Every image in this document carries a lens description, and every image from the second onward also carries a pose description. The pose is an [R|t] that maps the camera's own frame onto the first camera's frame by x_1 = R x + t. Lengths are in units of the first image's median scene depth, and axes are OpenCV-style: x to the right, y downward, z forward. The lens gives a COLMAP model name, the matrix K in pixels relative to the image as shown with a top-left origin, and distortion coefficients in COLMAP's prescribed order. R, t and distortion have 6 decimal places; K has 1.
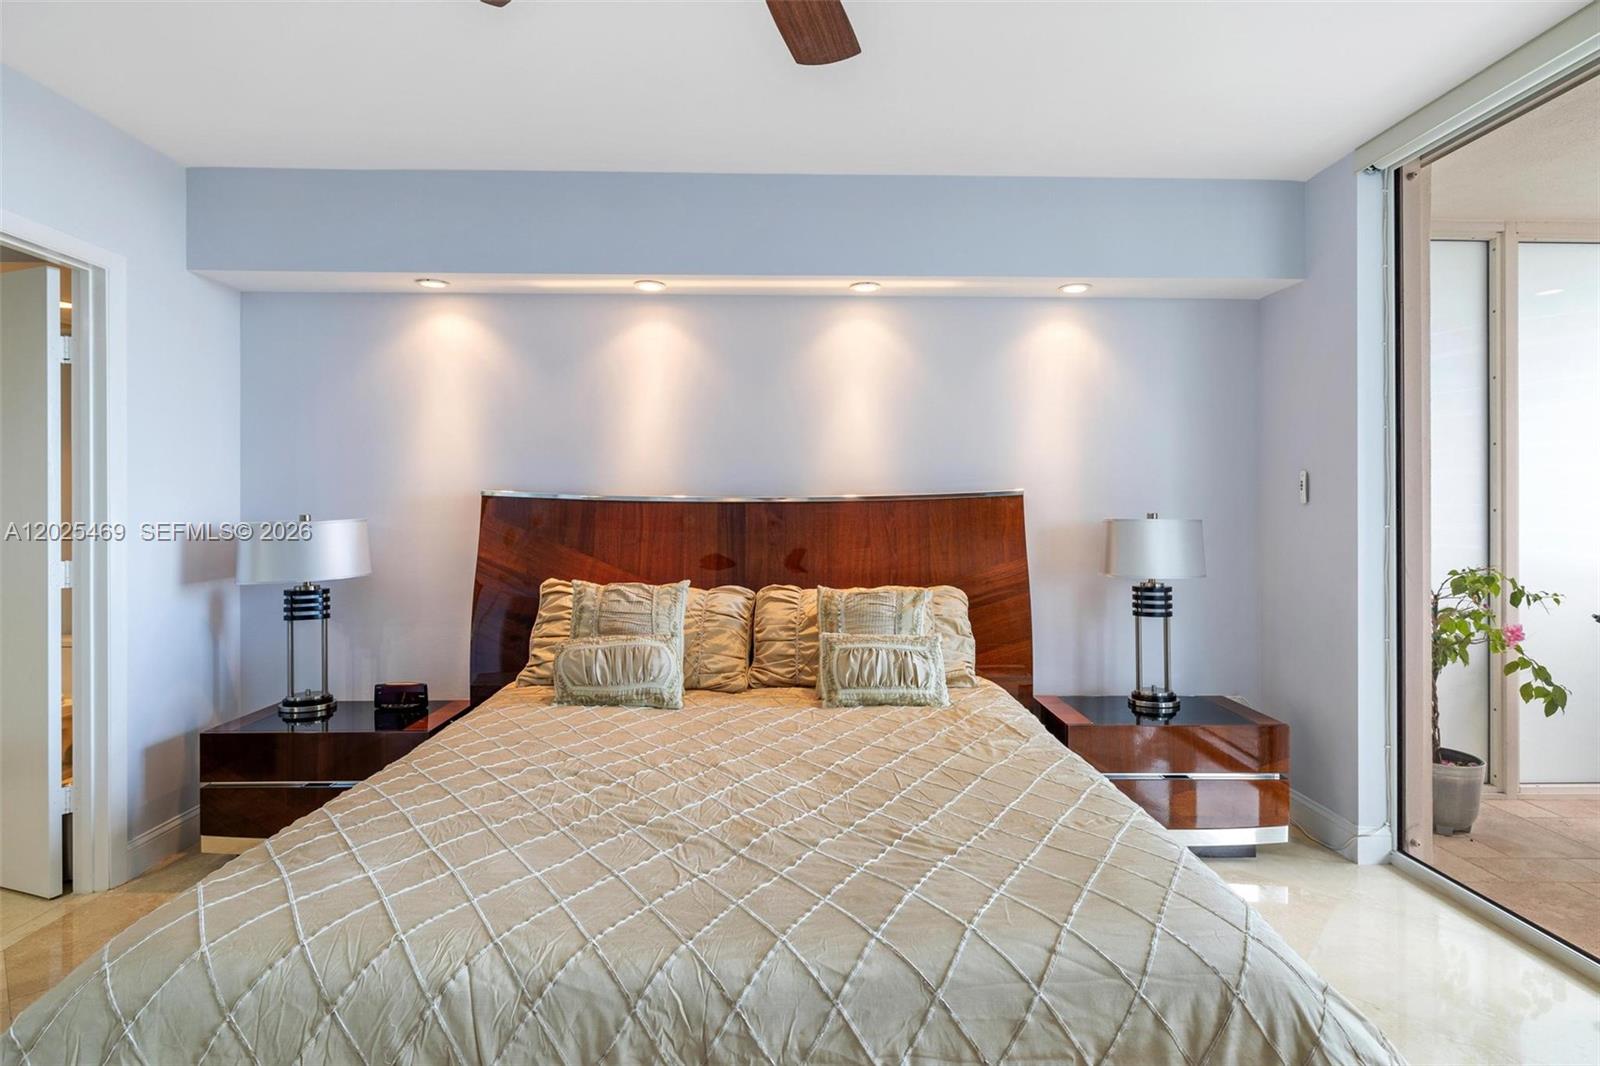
lens RADIAL K [[785.6, 0, 803.6], [0, 785.6, 518.2], [0, 0, 1]] dist [-0.000014, -0.000628]
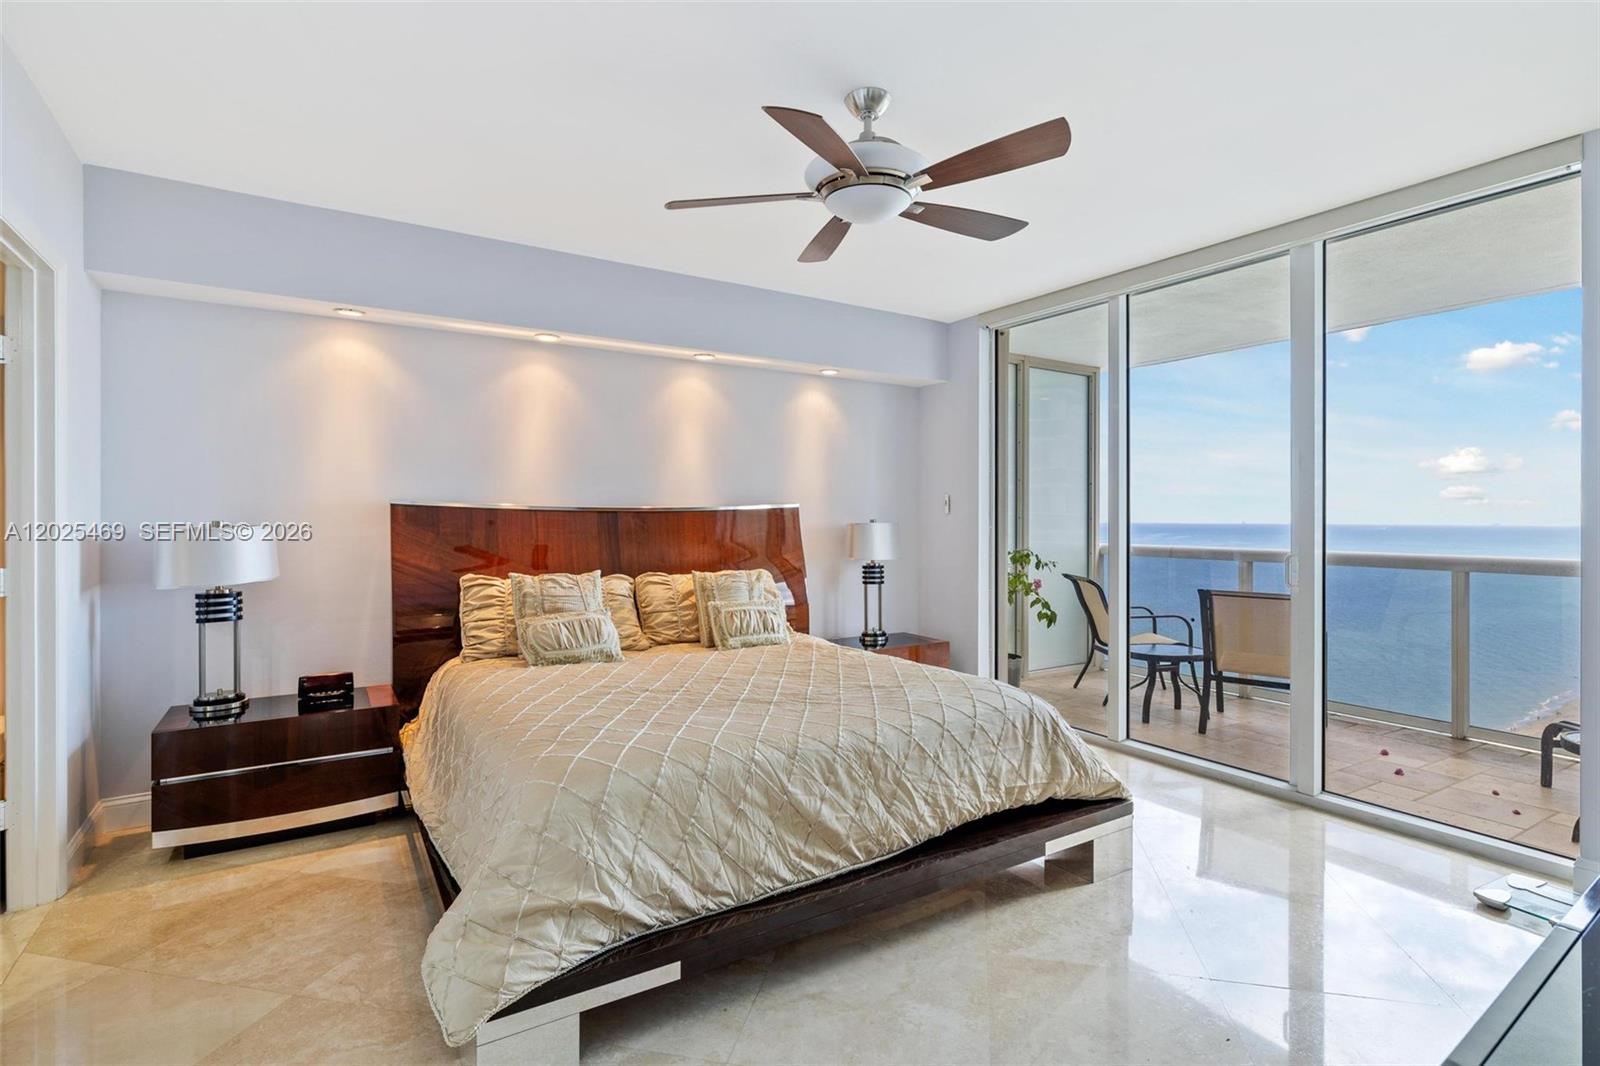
lens RADIAL K [[756.8, 0, 800.0], [0, 756.8, 533.0], [0, 0, 1]] dist [0.009986, -0.000013]
pose [[0.861851, -0.009289, 0.507076, -0.483534], [0.002965, 0.999907, 0.013277, 0.000354], [-0.507152, -0.009939, 0.861799, -0.258159]]
